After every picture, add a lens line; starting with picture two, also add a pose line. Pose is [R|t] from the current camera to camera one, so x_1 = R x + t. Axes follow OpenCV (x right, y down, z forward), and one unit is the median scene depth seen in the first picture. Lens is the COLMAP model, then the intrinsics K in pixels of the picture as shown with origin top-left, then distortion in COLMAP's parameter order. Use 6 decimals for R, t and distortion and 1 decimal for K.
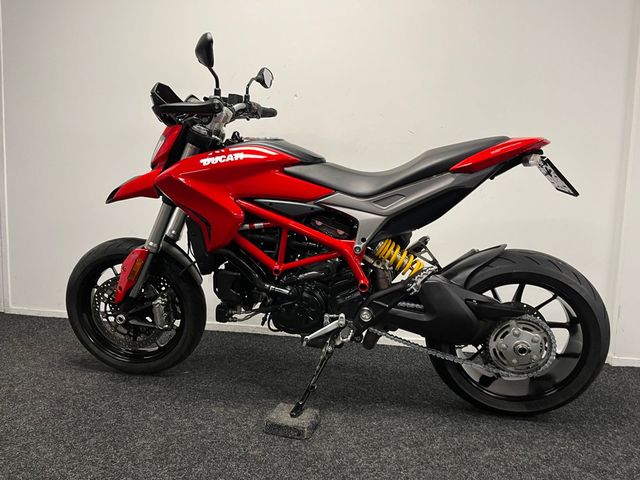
lens RADIAL K [[488.0, 0, 314.5], [0, 488.0, 245.8], [0, 0, 1]] dist [0.058366, -0.079545]
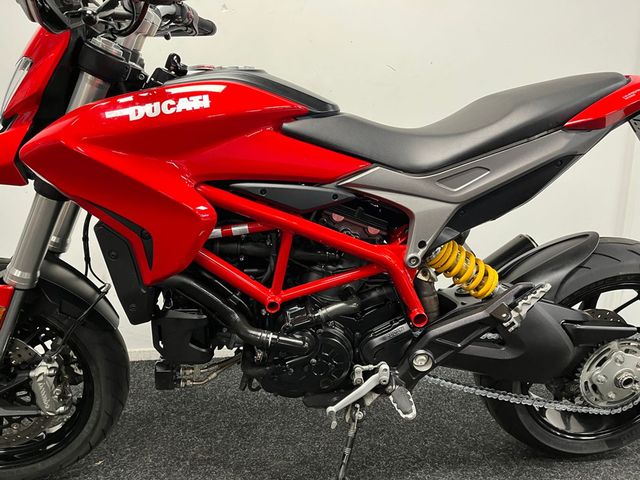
lens RADIAL K [[488.0, 0, 318.9], [0, 488.0, 242.8], [0, 0, 1]] dist [0.058366, -0.079545]
pose [[0.957672, -0.074592, 0.278029, -0.182066], [0.046865, 0.993359, 0.105081, -0.080503], [-0.284020, -0.087603, 0.954808, 0.441286]]
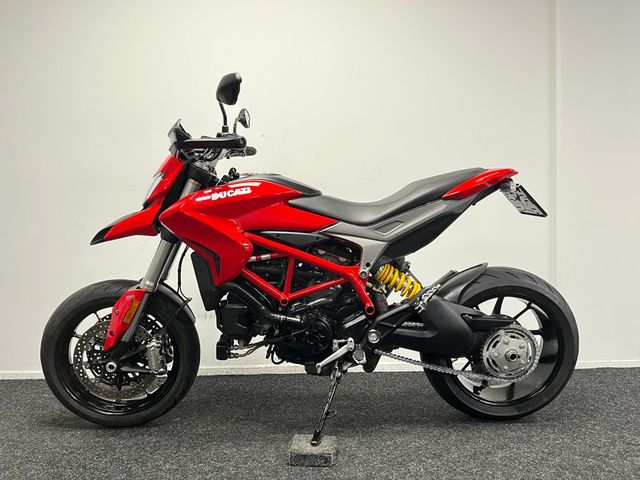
lens RADIAL K [[488.0, 0, 321.3], [0, 488.0, 240.9], [0, 0, 1]] dist [0.058366, -0.079545]
pose [[0.977098, -0.044636, 0.208054, -0.209514], [0.065024, 0.993614, -0.092207, 0.026225], [-0.202610, 0.103624, 0.973761, -0.019327]]
